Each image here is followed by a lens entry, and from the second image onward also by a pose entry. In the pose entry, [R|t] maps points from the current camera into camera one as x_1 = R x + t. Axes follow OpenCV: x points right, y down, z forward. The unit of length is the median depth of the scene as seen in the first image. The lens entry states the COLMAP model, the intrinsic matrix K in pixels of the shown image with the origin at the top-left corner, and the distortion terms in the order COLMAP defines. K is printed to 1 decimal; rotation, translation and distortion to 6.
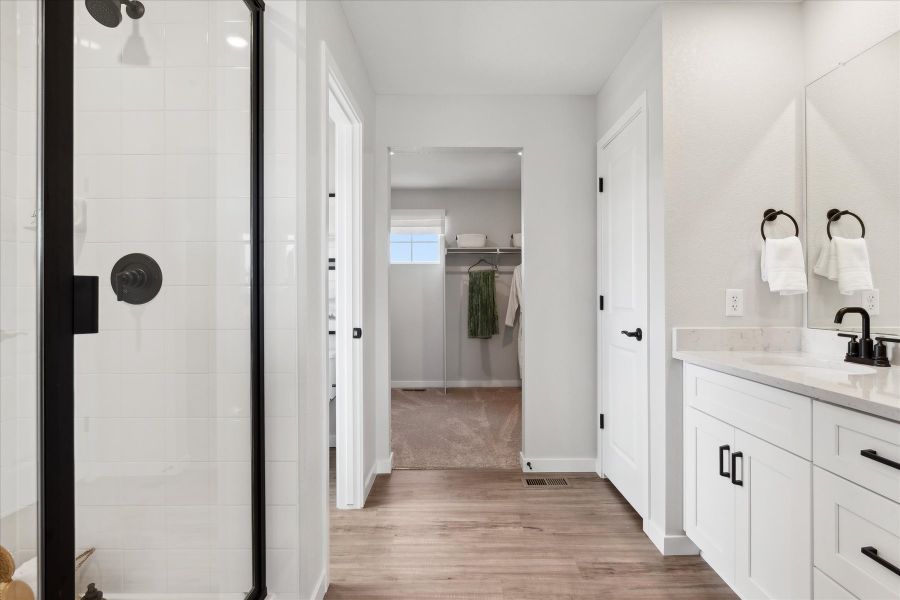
lens RADIAL K [[452.9, 0, 447.7], [0, 452.9, 295.0], [0, 0, 1]] dist [0.002854, 0.001465]
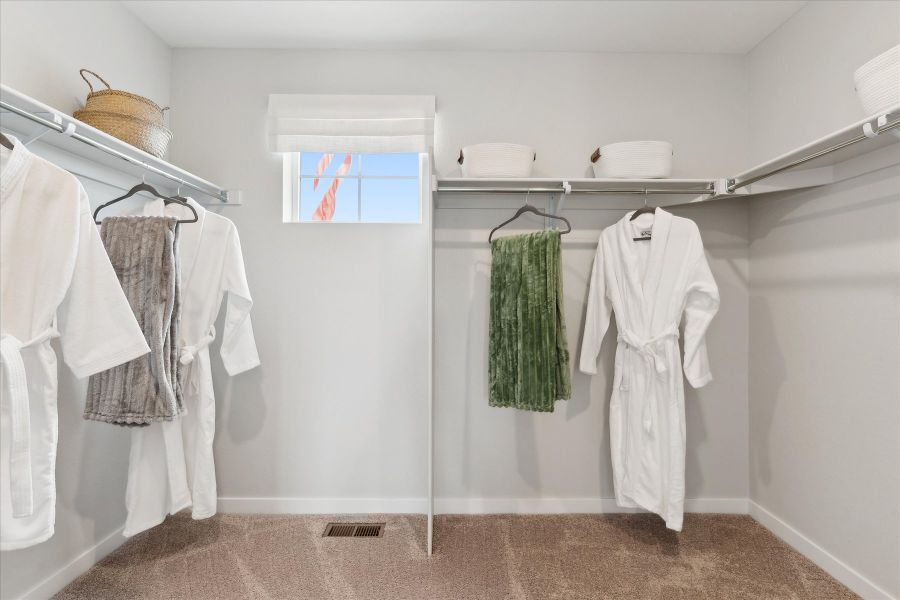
lens RADIAL K [[452.9, 0, 450.5], [0, 452.9, 298.7], [0, 0, 1]] dist [0.002854, 0.001465]
pose [[0.999950, 0.008005, 0.005983, 0.008425], [-0.007986, 0.999963, -0.003260, 0.002934], [-0.006009, 0.003212, 0.999977, 0.601251]]
